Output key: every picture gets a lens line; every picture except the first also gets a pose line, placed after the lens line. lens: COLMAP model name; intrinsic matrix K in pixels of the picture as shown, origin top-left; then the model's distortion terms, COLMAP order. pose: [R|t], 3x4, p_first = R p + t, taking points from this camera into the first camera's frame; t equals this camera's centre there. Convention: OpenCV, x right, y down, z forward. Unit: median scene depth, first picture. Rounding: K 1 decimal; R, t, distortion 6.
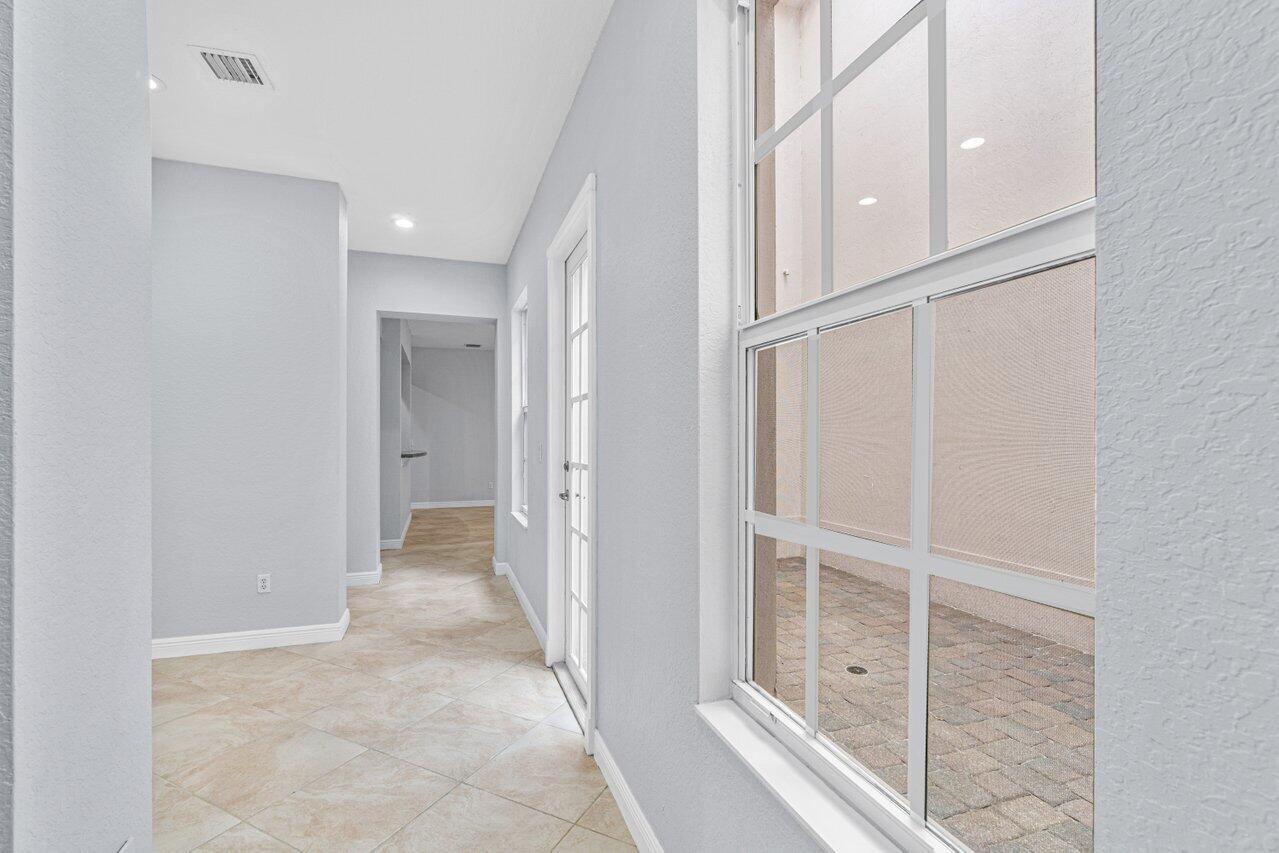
lens RADIAL K [[564.7, 0, 639.5], [0, 564.7, 426.5], [0, 0, 1]] dist [-0.001151, -0.000073]
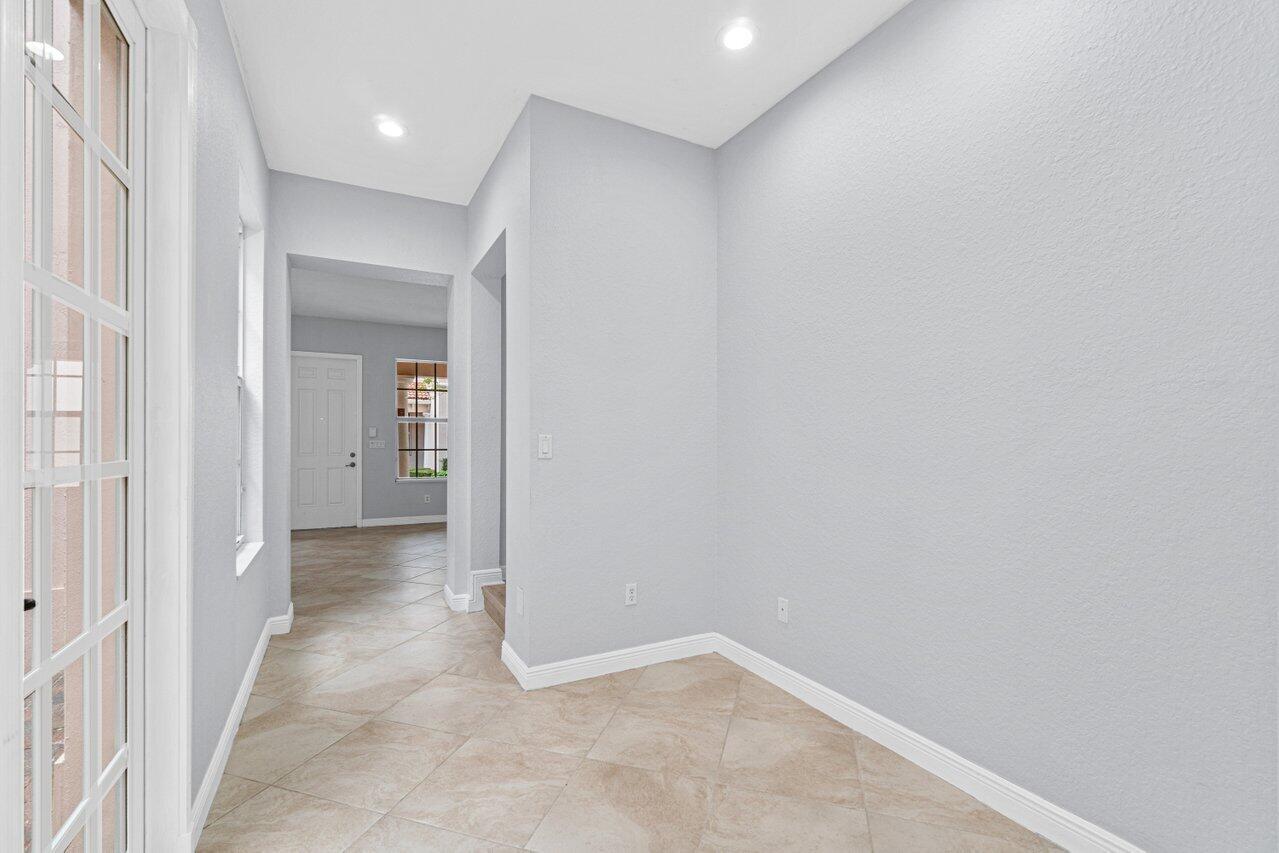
lens RADIAL K [[564.7, 0, 639.5], [0, 564.7, 426.5], [0, 0, 1]] dist [-0.001151, -0.000073]
pose [[-0.989182, -0.004095, -0.146637, -0.572875], [0.001079, 0.999380, -0.035183, 0.062219], [0.146690, -0.034960, -0.988565, 1.939802]]
